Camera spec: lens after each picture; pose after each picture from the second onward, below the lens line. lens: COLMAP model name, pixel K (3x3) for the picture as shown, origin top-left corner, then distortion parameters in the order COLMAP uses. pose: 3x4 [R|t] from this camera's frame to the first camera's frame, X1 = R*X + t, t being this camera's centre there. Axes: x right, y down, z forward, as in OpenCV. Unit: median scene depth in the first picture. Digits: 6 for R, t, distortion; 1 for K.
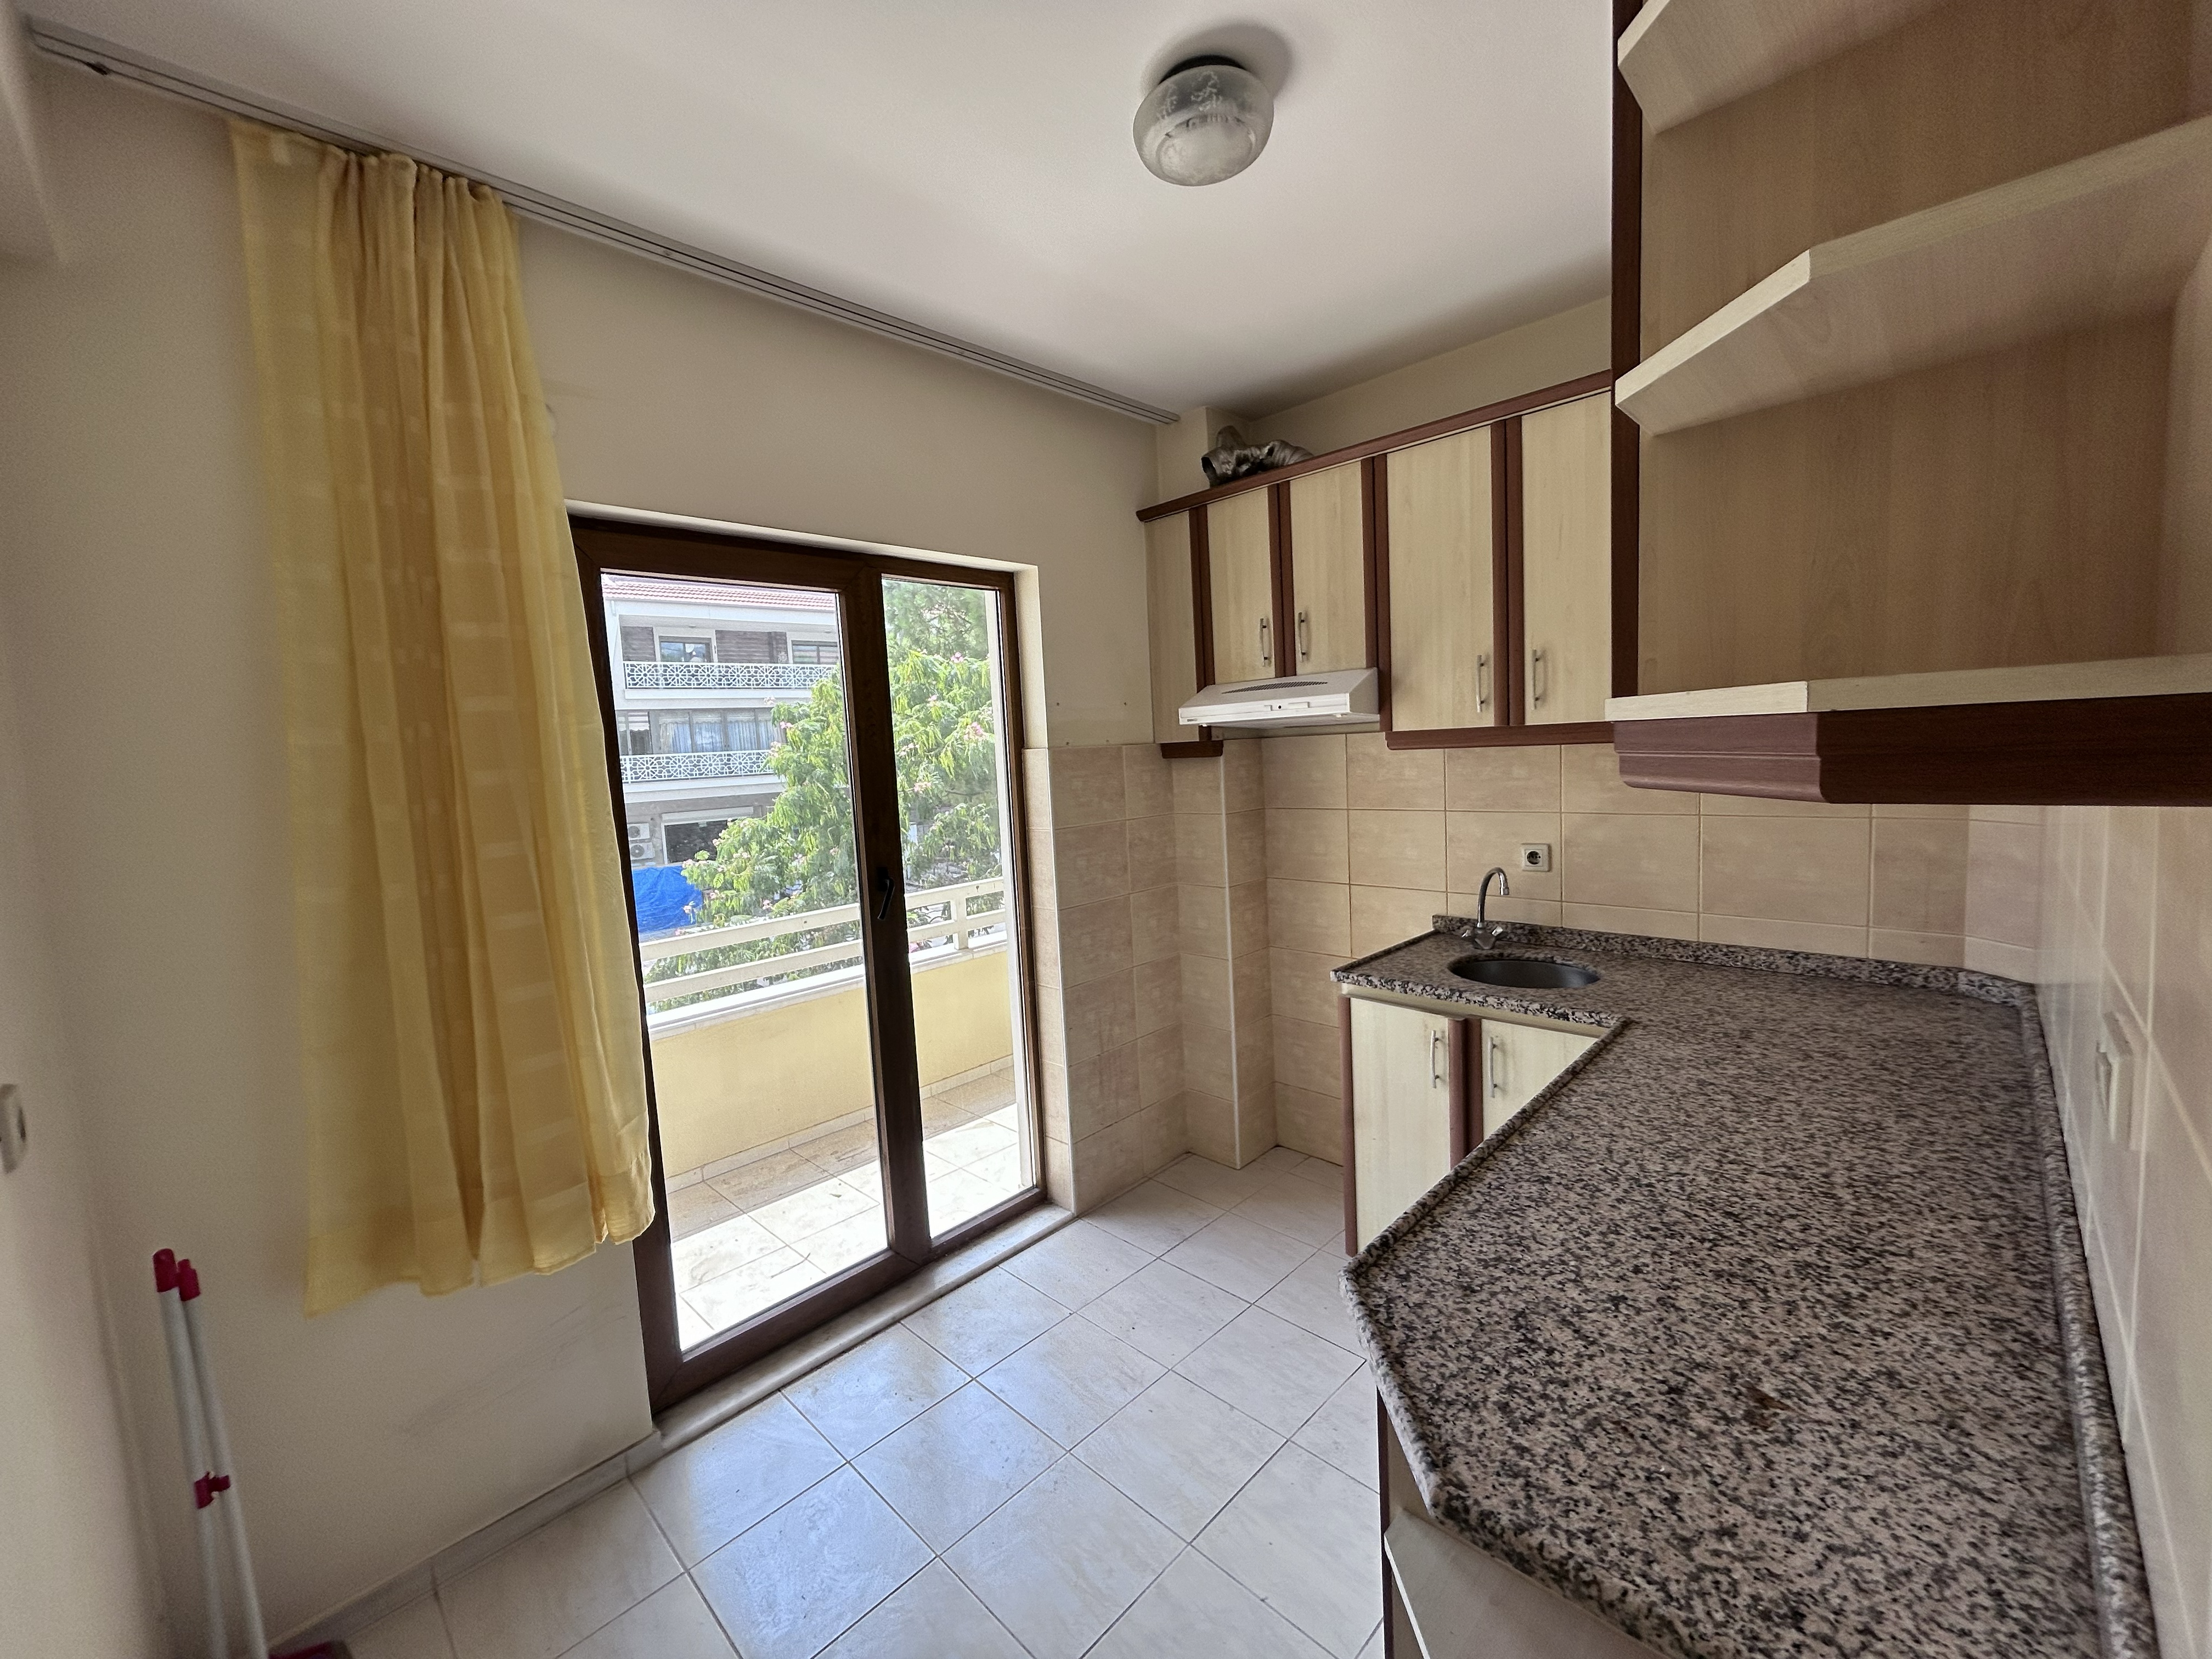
lens RADIAL K [[898.4, 0, 1114.6], [0, 898.4, 830.2], [0, 0, 1]] dist [0.003269, 0.001905]
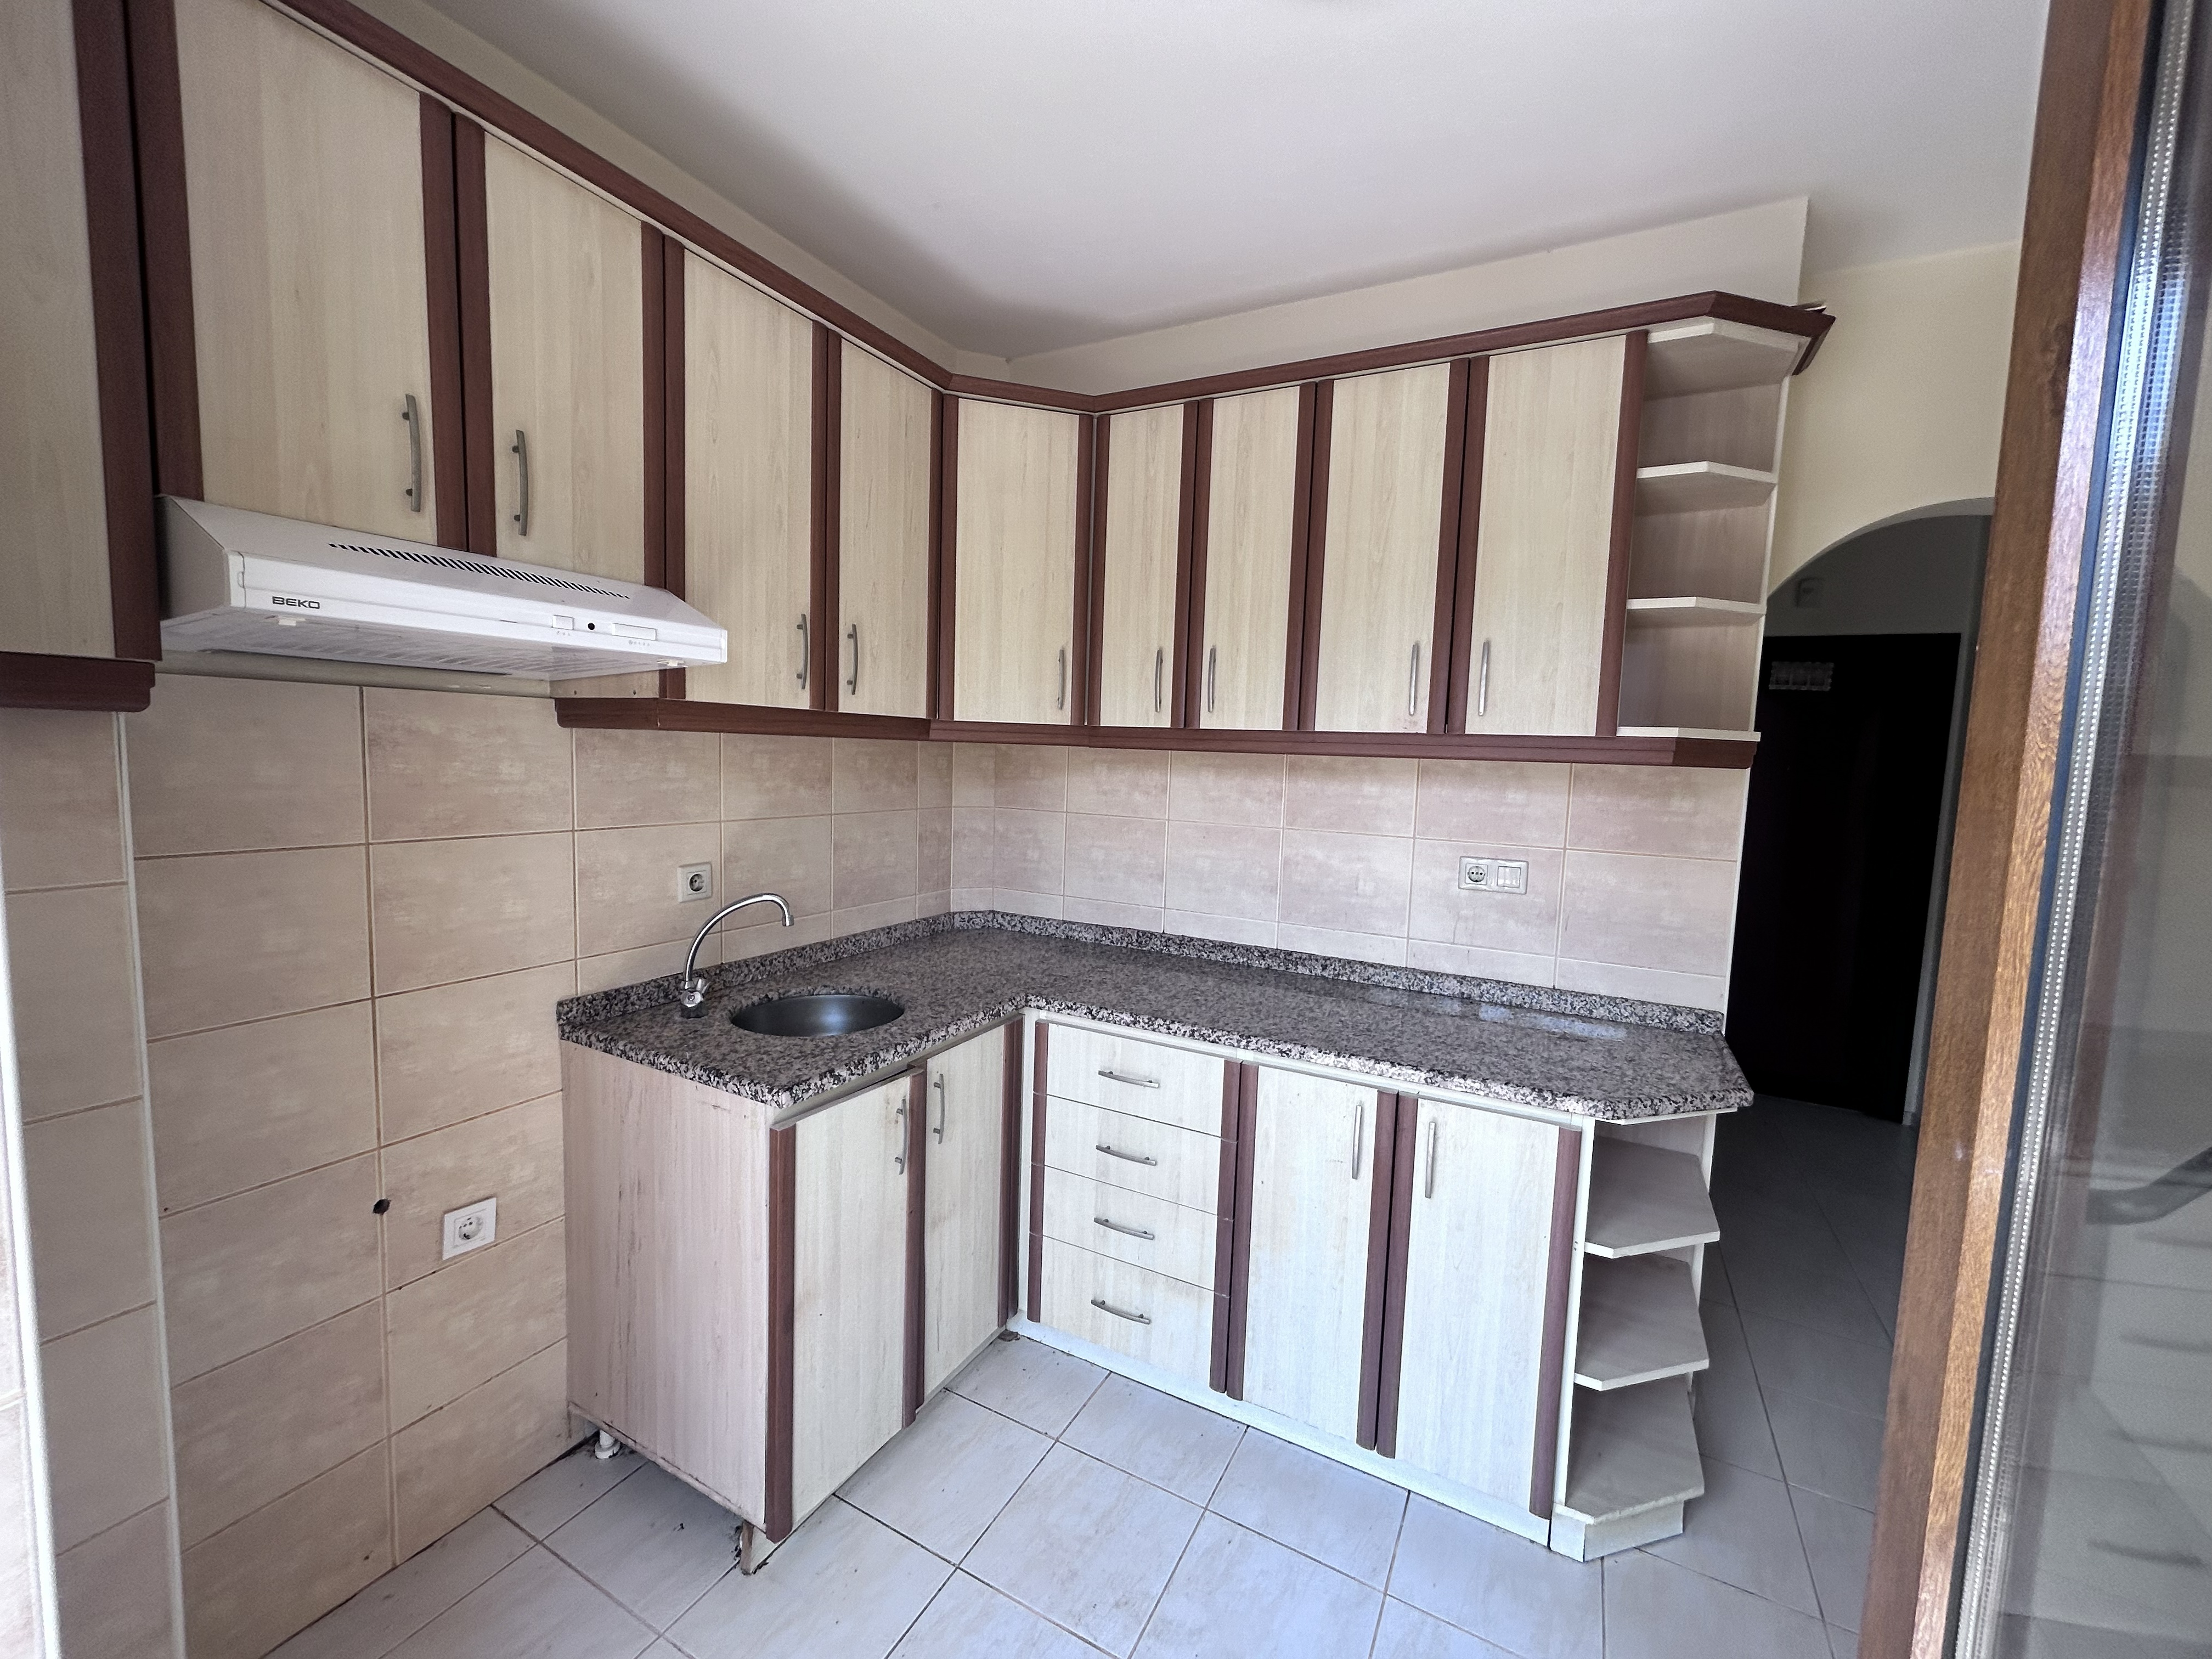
lens RADIAL K [[898.4, 0, 1105.7], [0, 898.4, 826.1], [0, 0, 1]] dist [0.003269, 0.001905]
pose [[-0.275135, -0.041576, 0.960506, -0.400618], [0.071536, 0.995410, 0.063579, -0.044957], [-0.958741, 0.086204, -0.270898, 0.962356]]
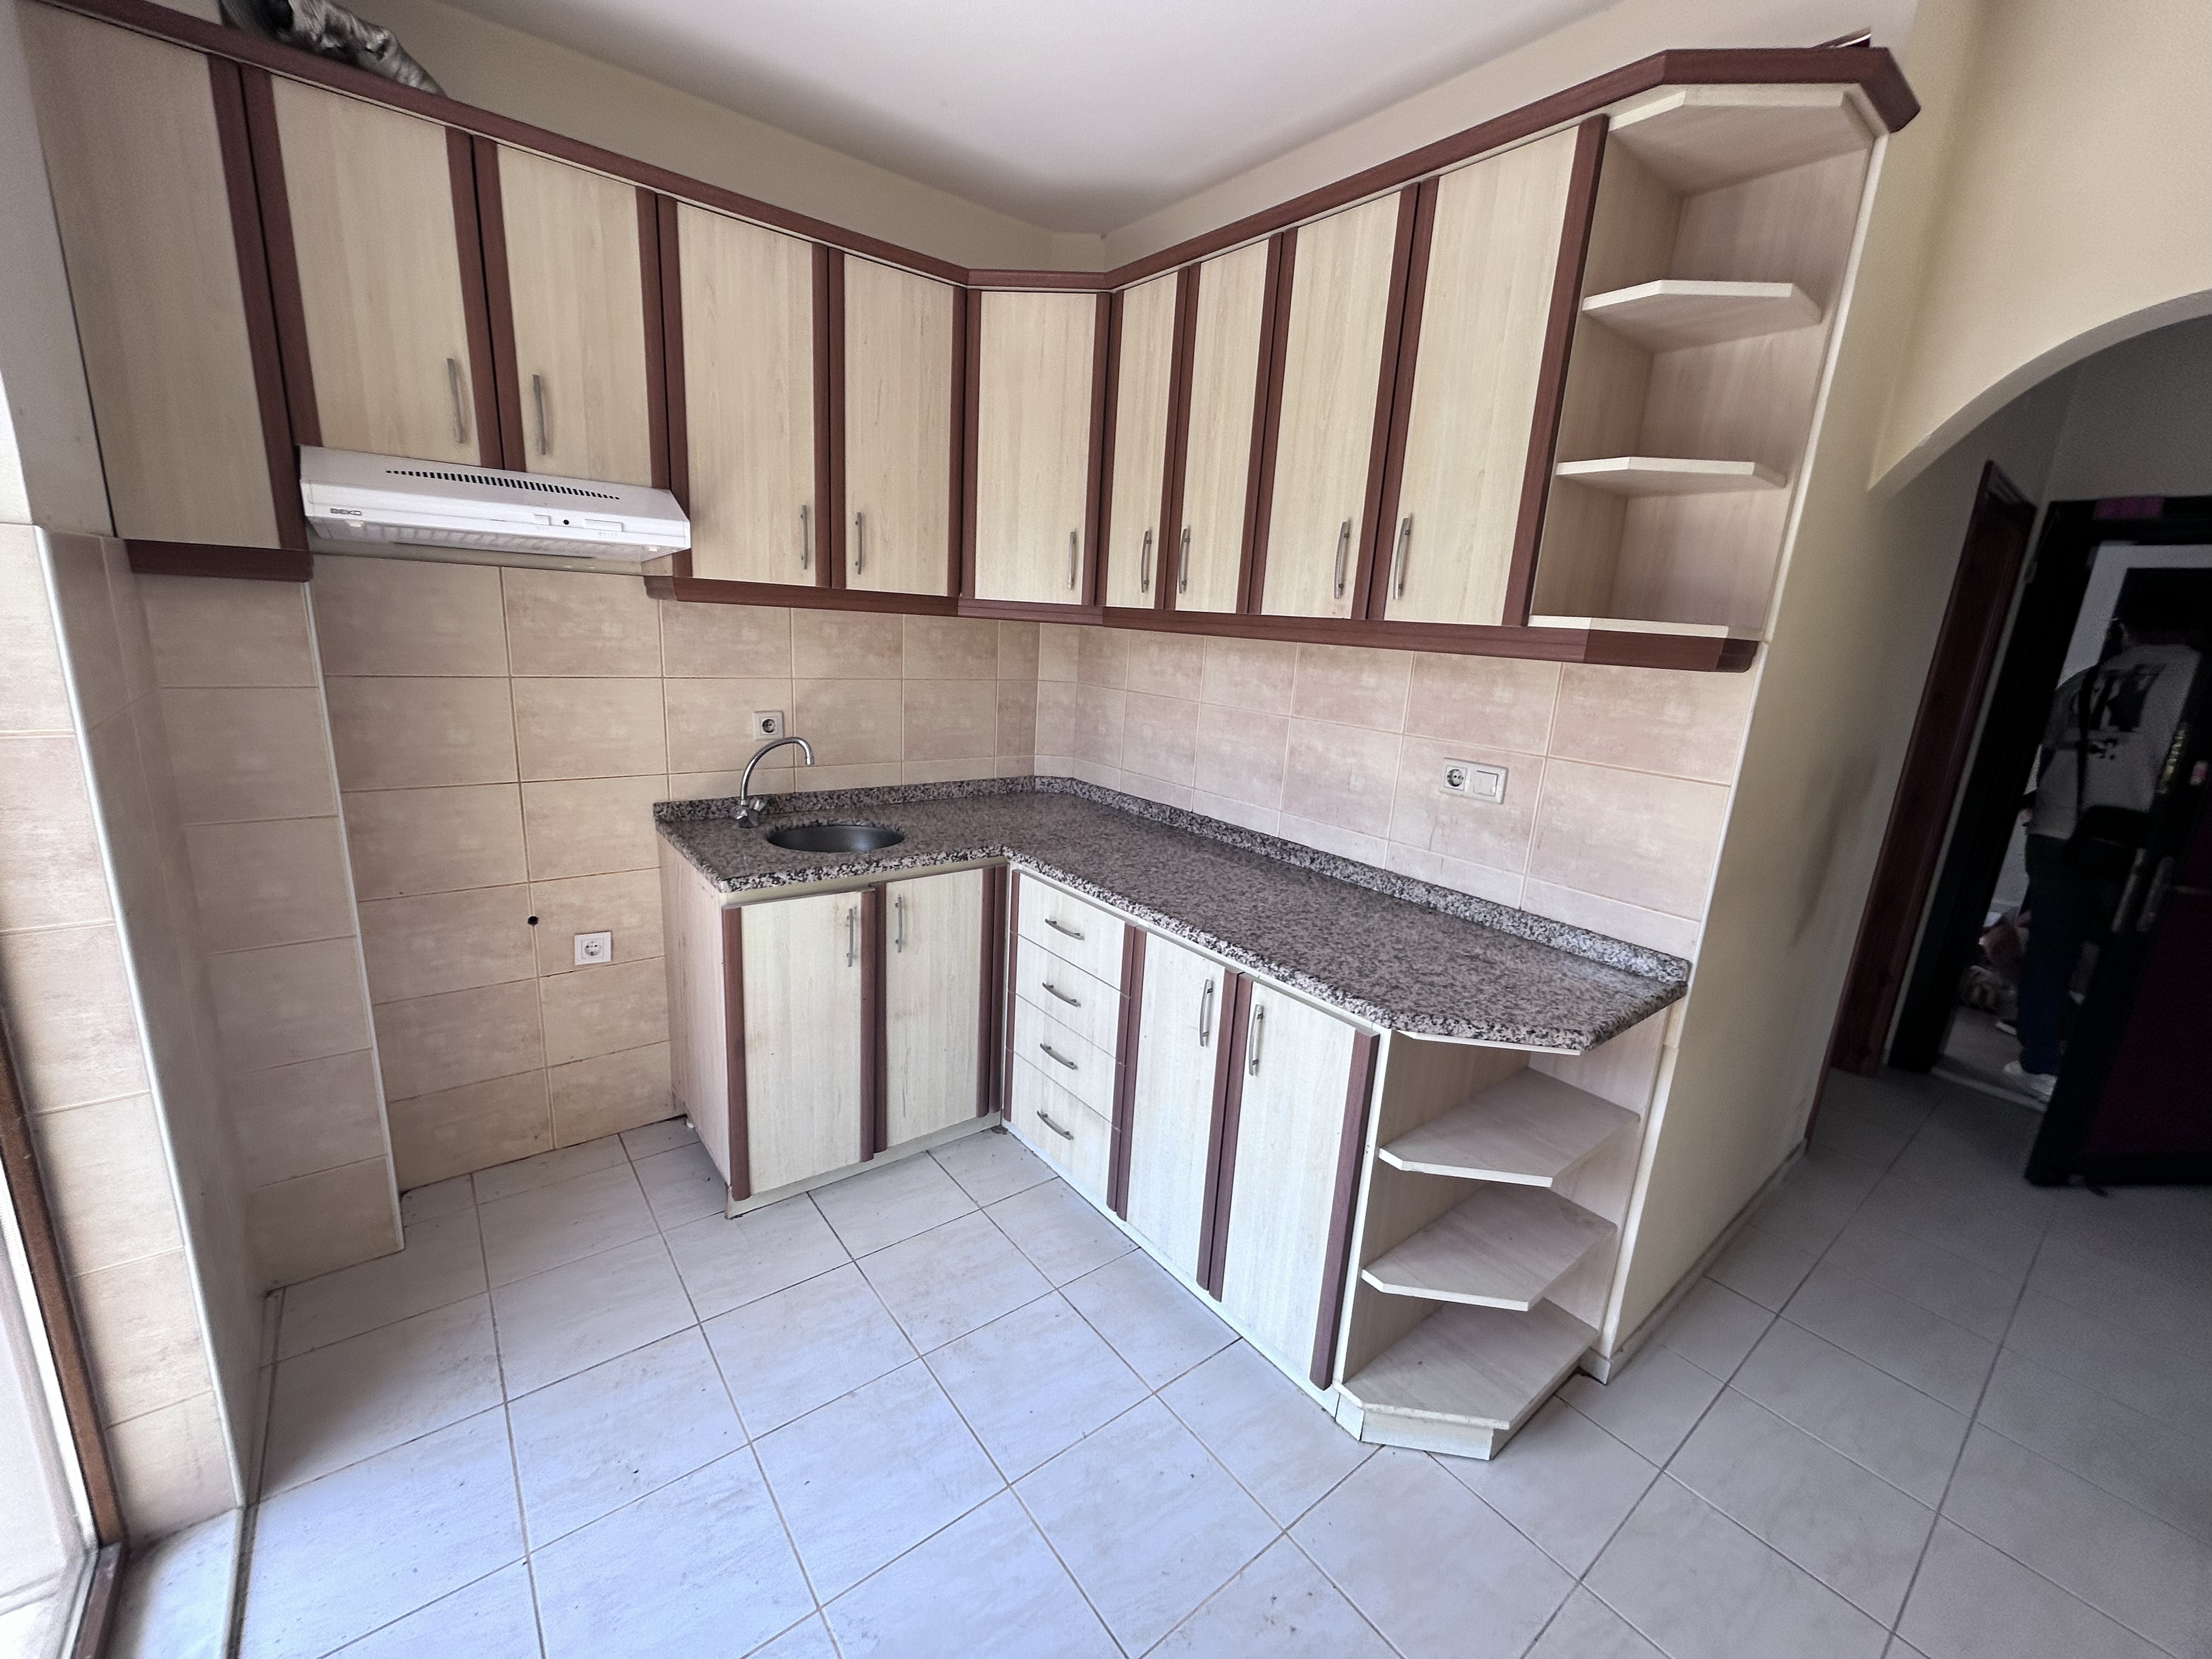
lens RADIAL K [[898.4, 0, 1104.0], [0, 898.4, 825.3], [0, 0, 1]] dist [0.003269, 0.001905]
pose [[0.131582, -0.169347, 0.976733, -0.501407], [0.028433, 0.985539, 0.167043, -0.016889], [-0.990897, 0.005791, 0.134495, 0.565833]]
